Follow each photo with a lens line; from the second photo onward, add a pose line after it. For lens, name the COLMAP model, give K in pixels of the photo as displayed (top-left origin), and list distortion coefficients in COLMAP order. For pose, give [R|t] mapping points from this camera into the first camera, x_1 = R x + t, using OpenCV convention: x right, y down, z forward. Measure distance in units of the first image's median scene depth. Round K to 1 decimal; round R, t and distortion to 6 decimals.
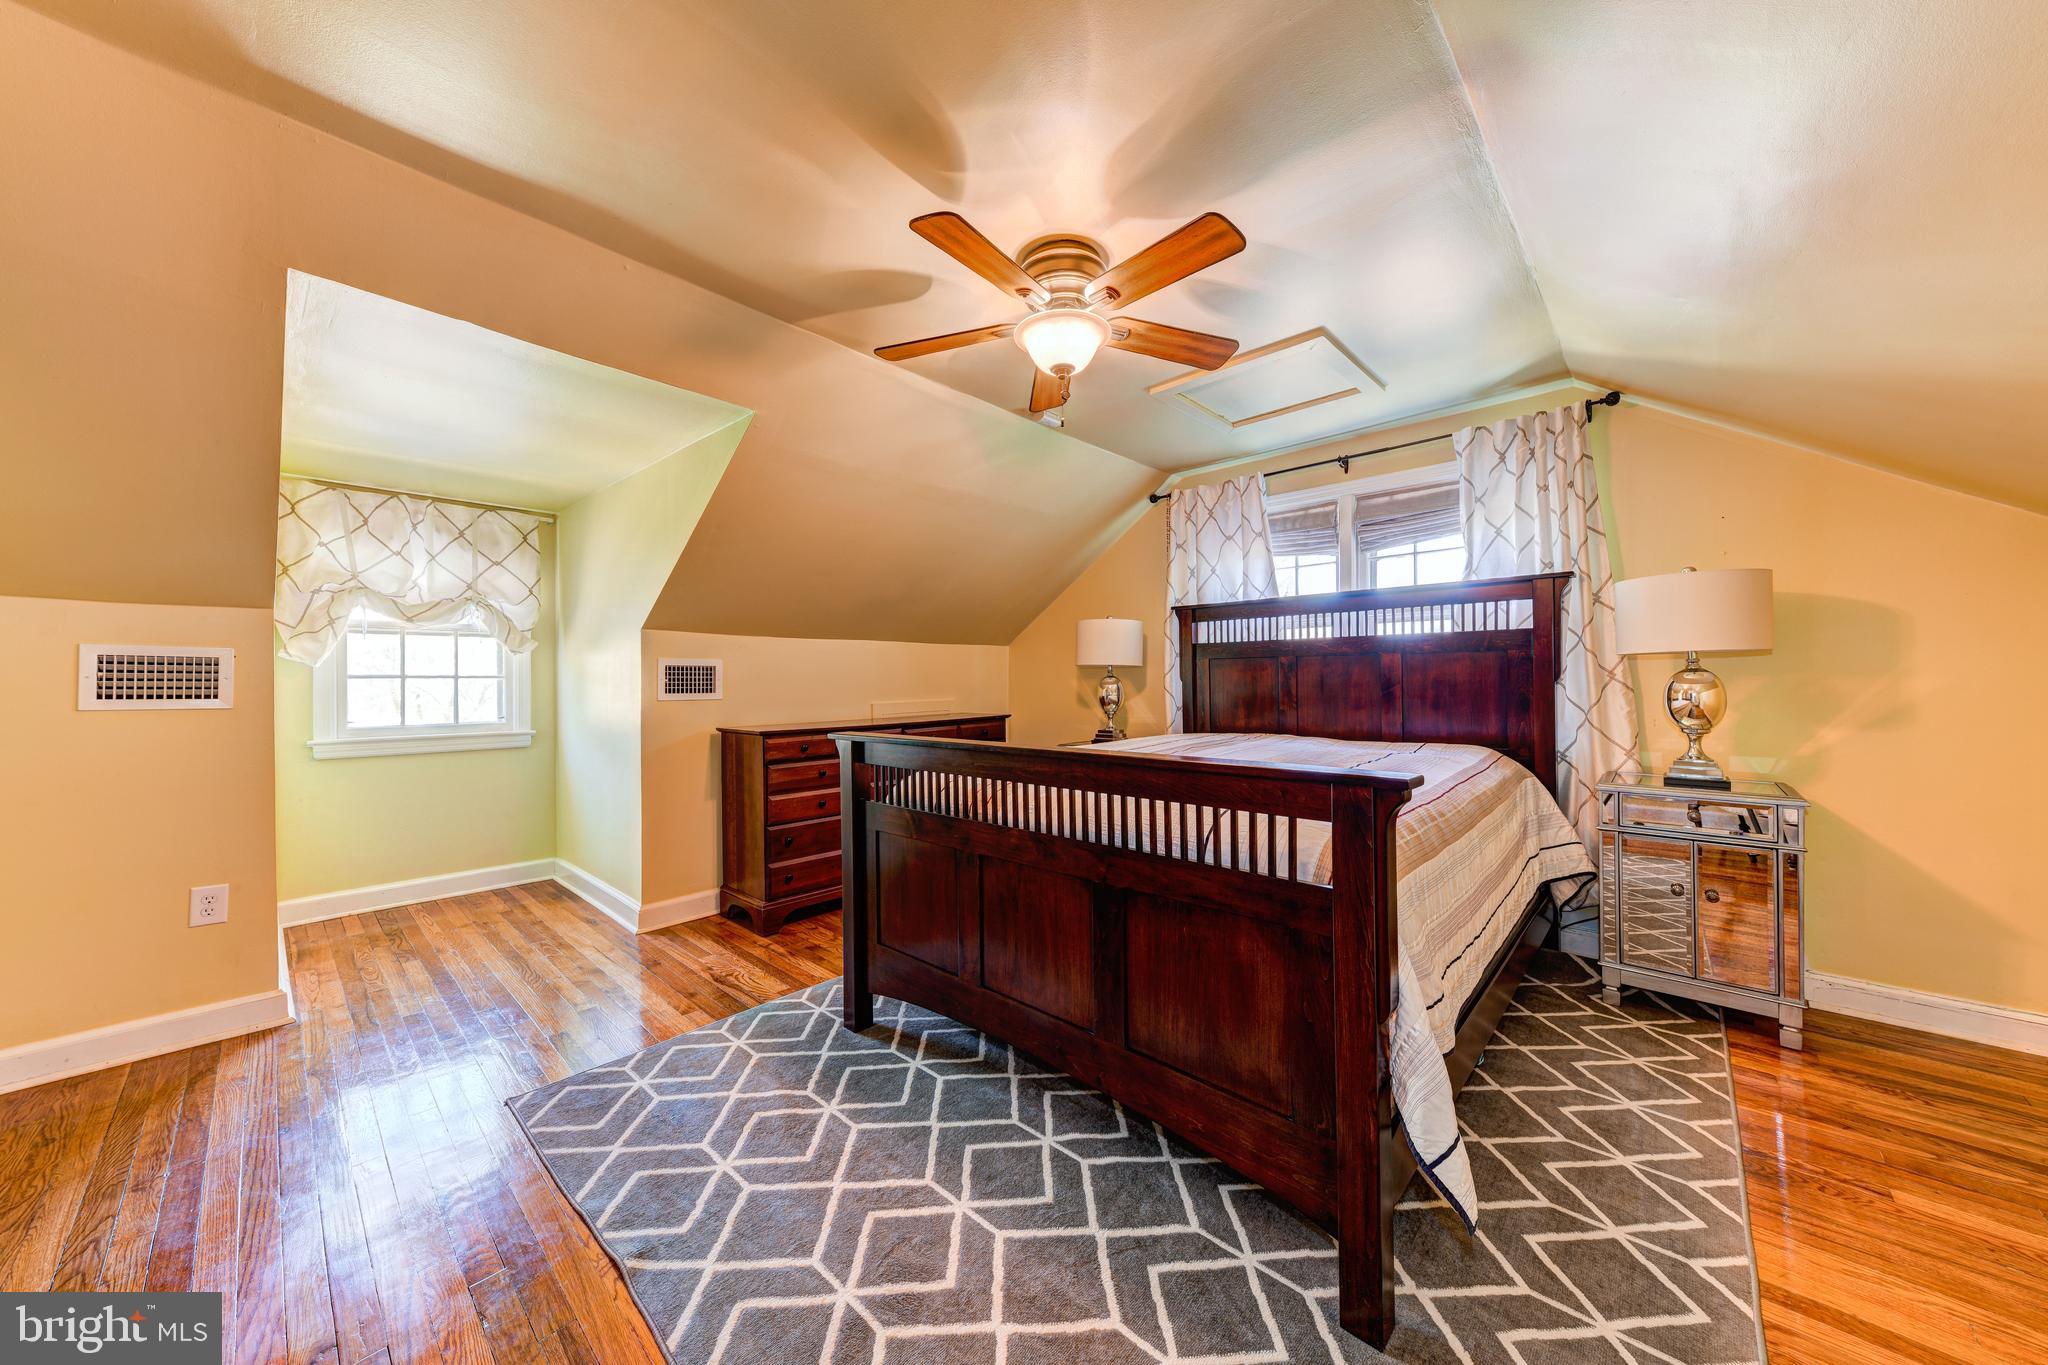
lens RADIAL K [[691.3, 0, 1012.8], [0, 691.3, 676.9], [0, 0, 1]] dist [0.018194, -0.000301]
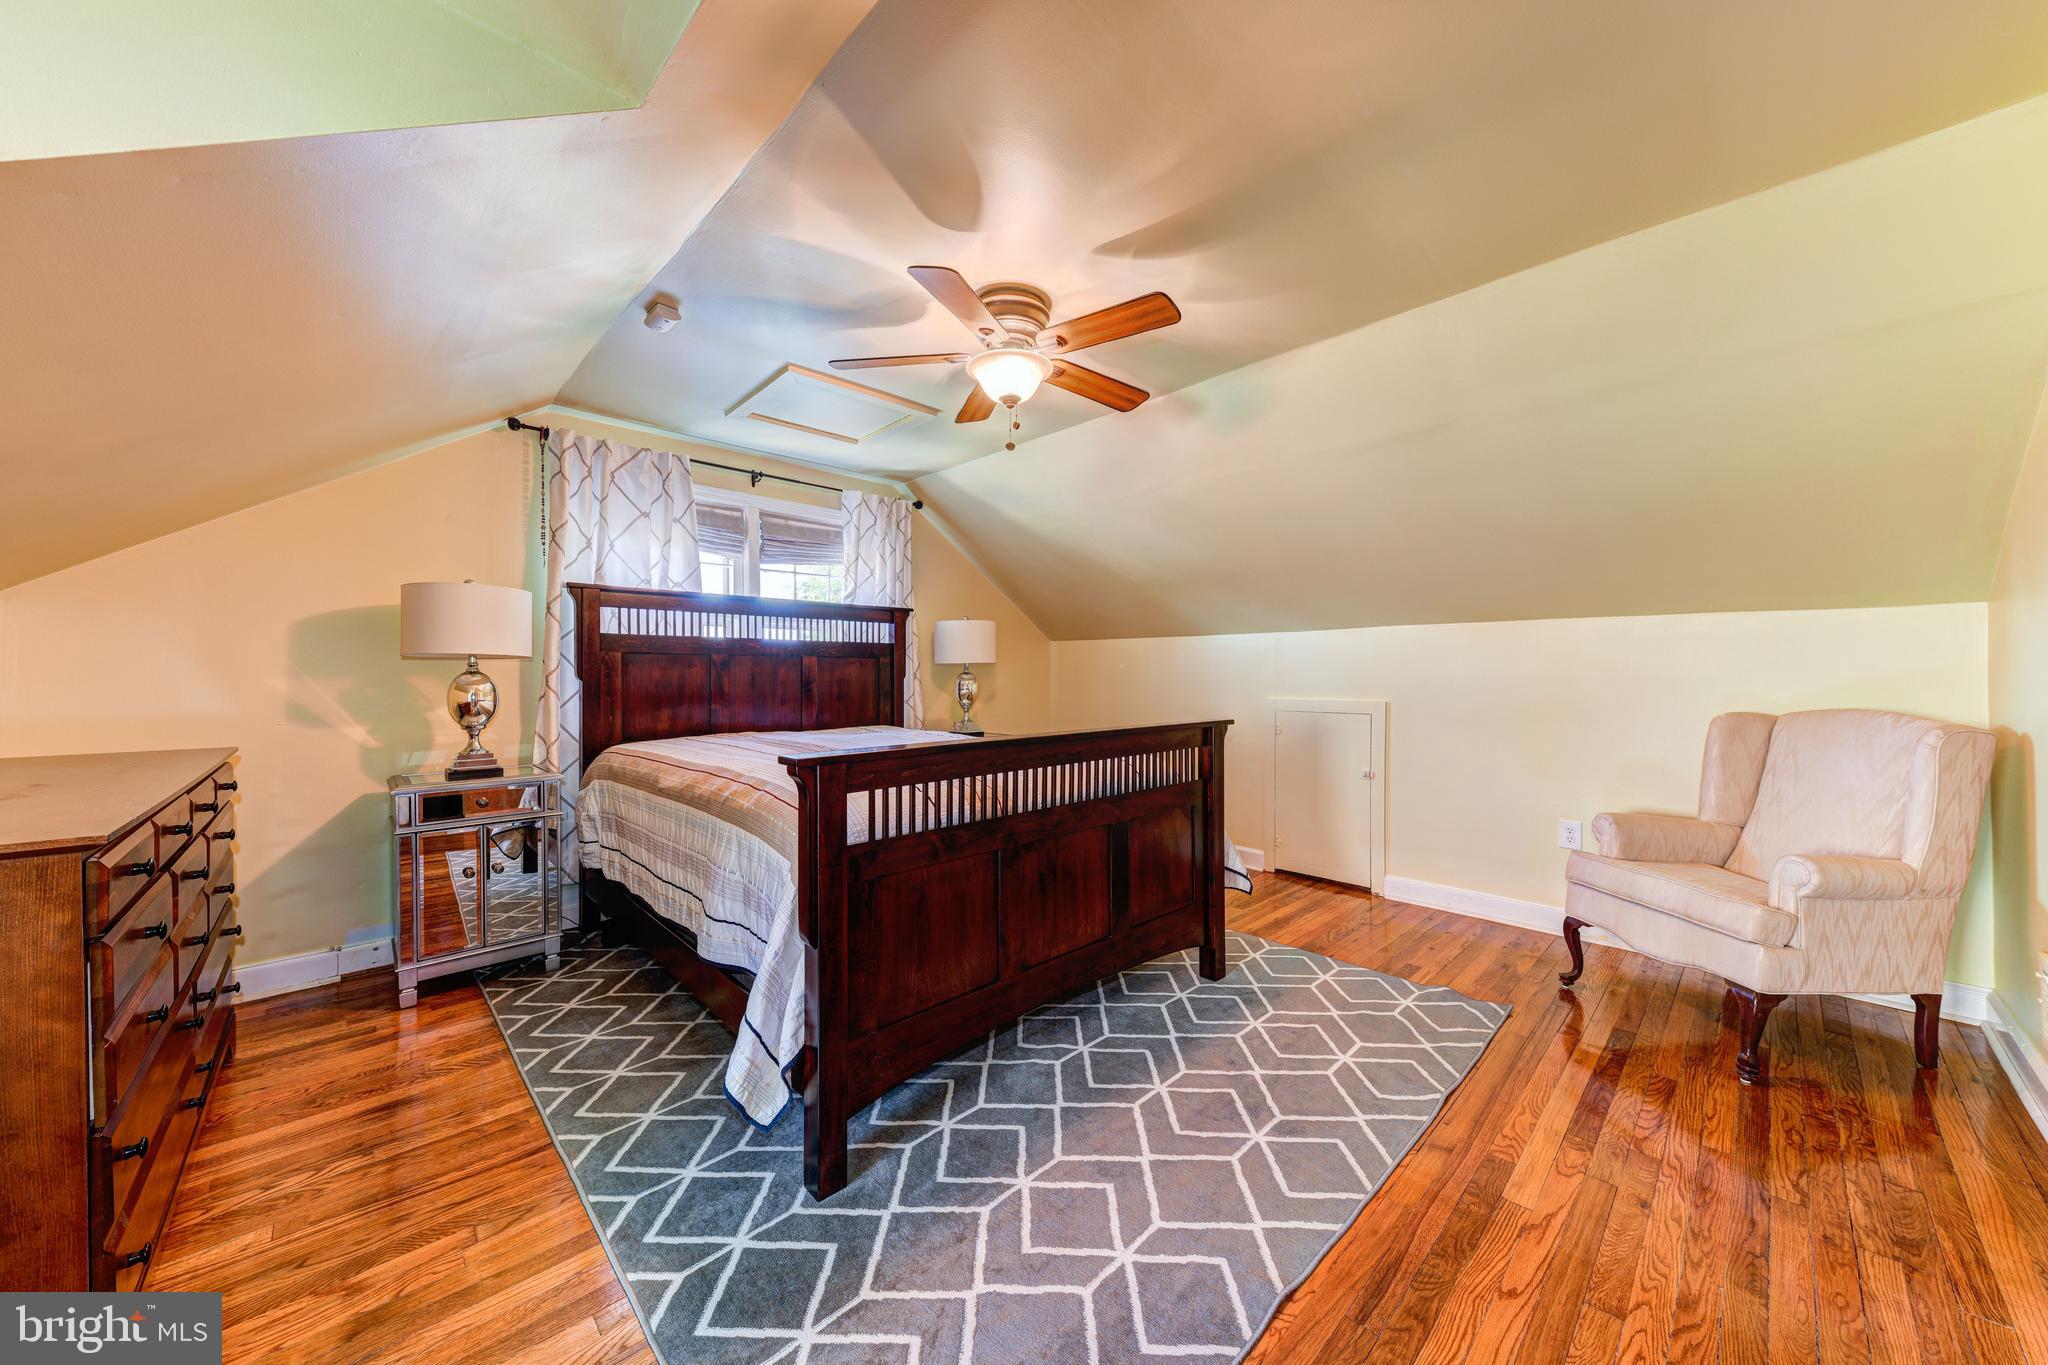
lens RADIAL K [[731.7, 0, 1011.1], [0, 731.7, 681.2], [0, 0, 1]] dist [0.008099, -0.000039]
pose [[0.054312, -0.000679, 0.998524, -0.691616], [-0.002779, 0.999996, 0.000831, 0.007166], [-0.998520, -0.002820, 0.054310, 0.582649]]
